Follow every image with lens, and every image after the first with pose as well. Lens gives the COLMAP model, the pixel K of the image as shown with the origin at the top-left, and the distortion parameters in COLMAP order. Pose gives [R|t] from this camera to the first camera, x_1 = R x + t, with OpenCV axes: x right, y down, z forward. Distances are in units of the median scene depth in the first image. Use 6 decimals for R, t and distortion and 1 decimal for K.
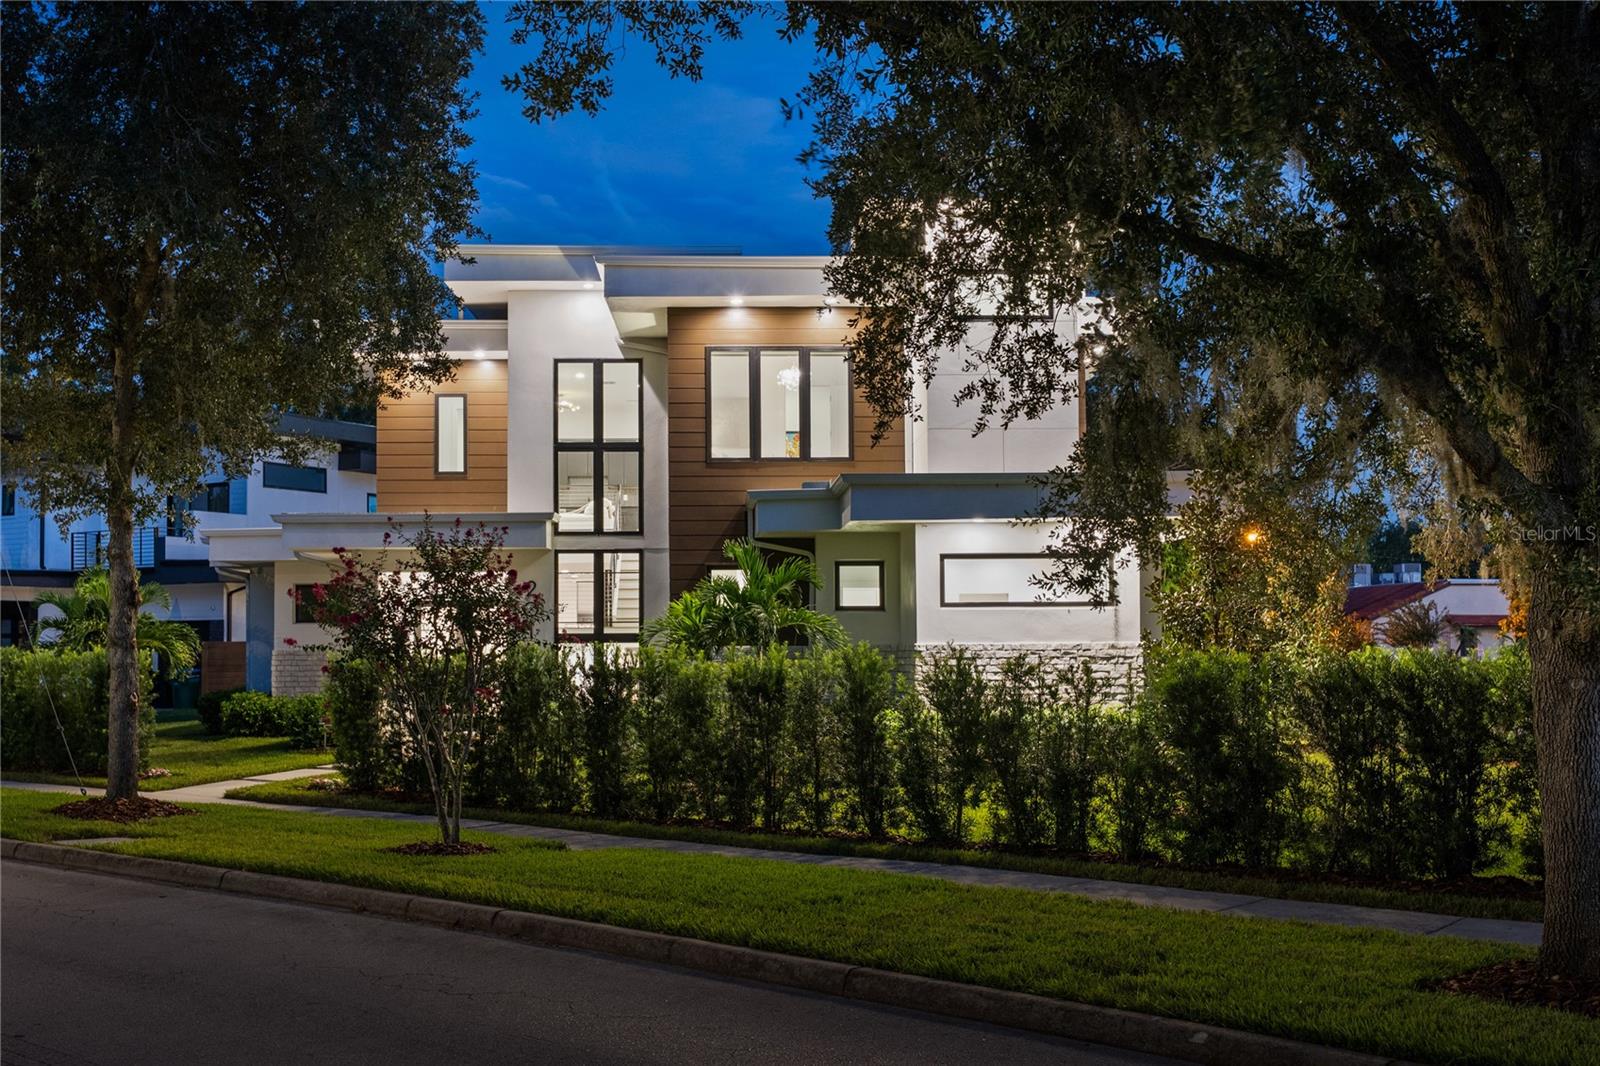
lens RADIAL K [[1080.1, 0, 798.9], [0, 1080.1, 533.7], [0, 0, 1]] dist [0.009328, 0.000041]
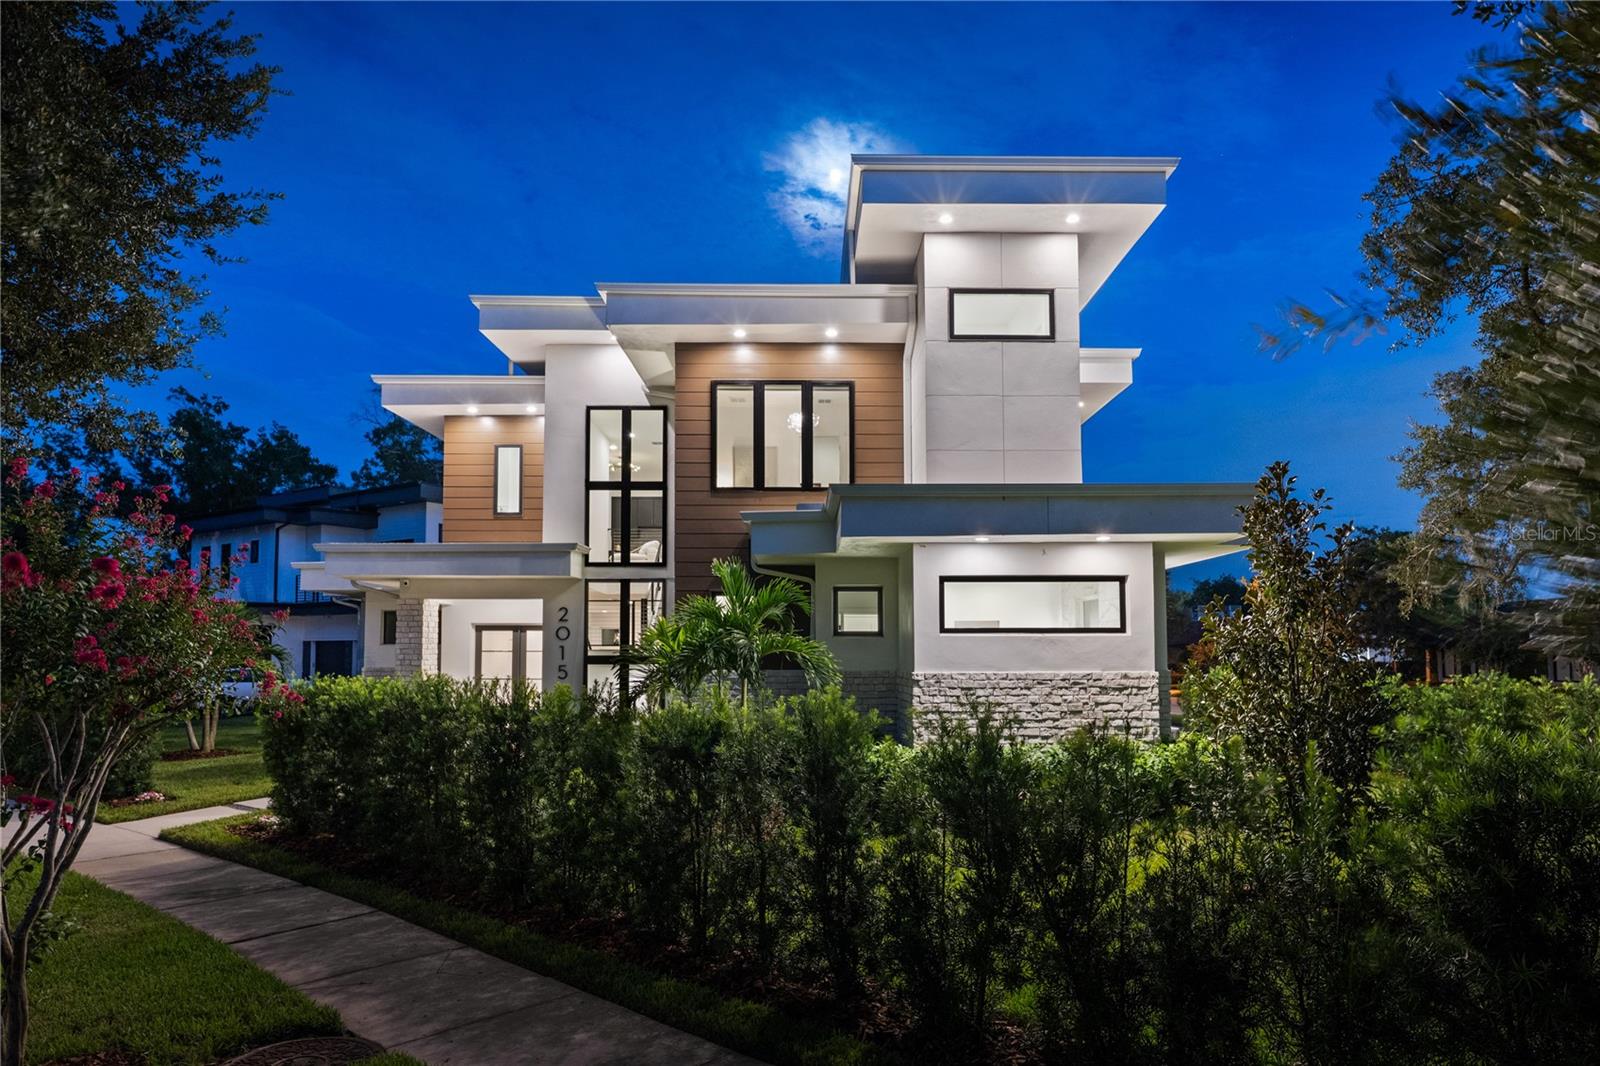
lens RADIAL K [[736.0, 0, 823.9], [0, 736.0, 580.1], [0, 0, 1]] dist [-0.000701, 0.001085]
pose [[0.999844, 0.002594, -0.017477, 0.035828], [-0.002627, 0.999995, -0.001862, 0.020048], [0.017472, 0.001908, 0.999846, 0.310048]]
